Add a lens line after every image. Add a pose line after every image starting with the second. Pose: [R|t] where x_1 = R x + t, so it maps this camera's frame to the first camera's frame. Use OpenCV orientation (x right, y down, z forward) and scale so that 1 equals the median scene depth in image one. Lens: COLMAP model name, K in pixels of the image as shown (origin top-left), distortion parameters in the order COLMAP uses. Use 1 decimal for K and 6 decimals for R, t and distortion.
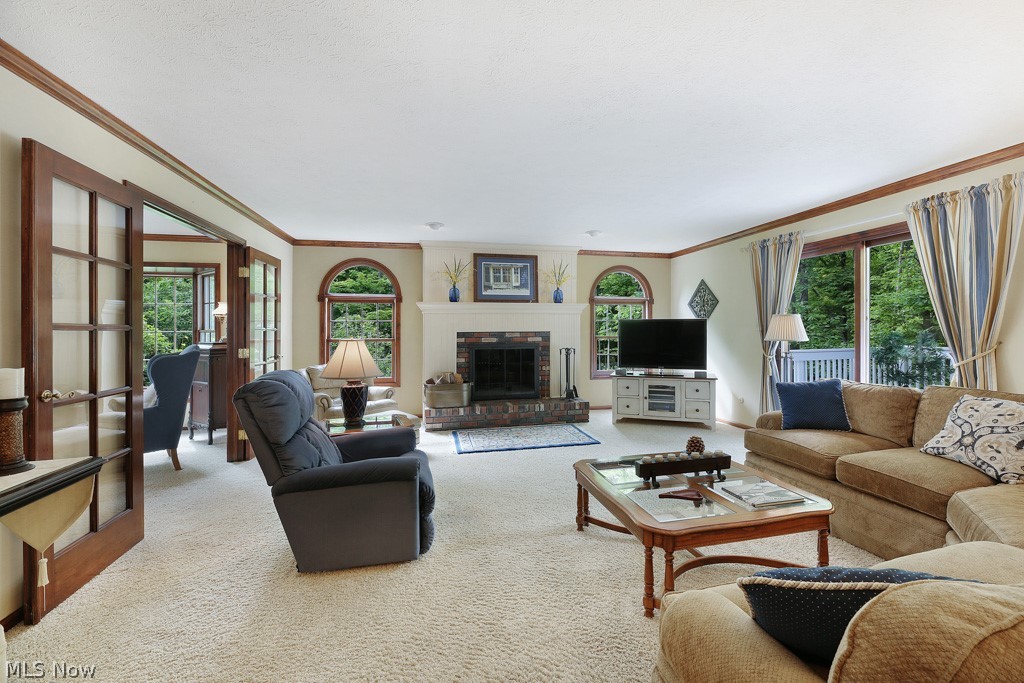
lens RADIAL K [[411.0, 0, 515.1], [0, 411.0, 393.4], [0, 0, 1]] dist [-0.001628, -0.000437]
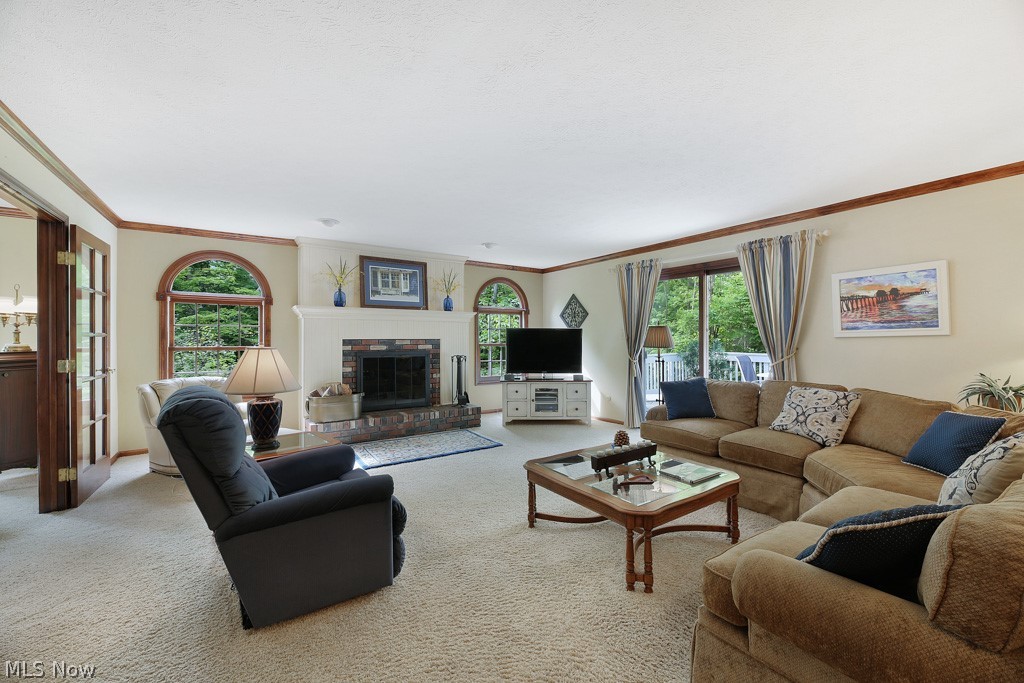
lens RADIAL K [[401.6, 0, 509.8], [0, 401.6, 399.5], [0, 0, 1]] dist [0.000050, -0.000080]
pose [[0.936699, -0.047223, 0.346938, -0.134137], [0.047313, 0.998846, 0.008216, -0.003647], [-0.346925, 0.008719, 0.937852, 0.025931]]
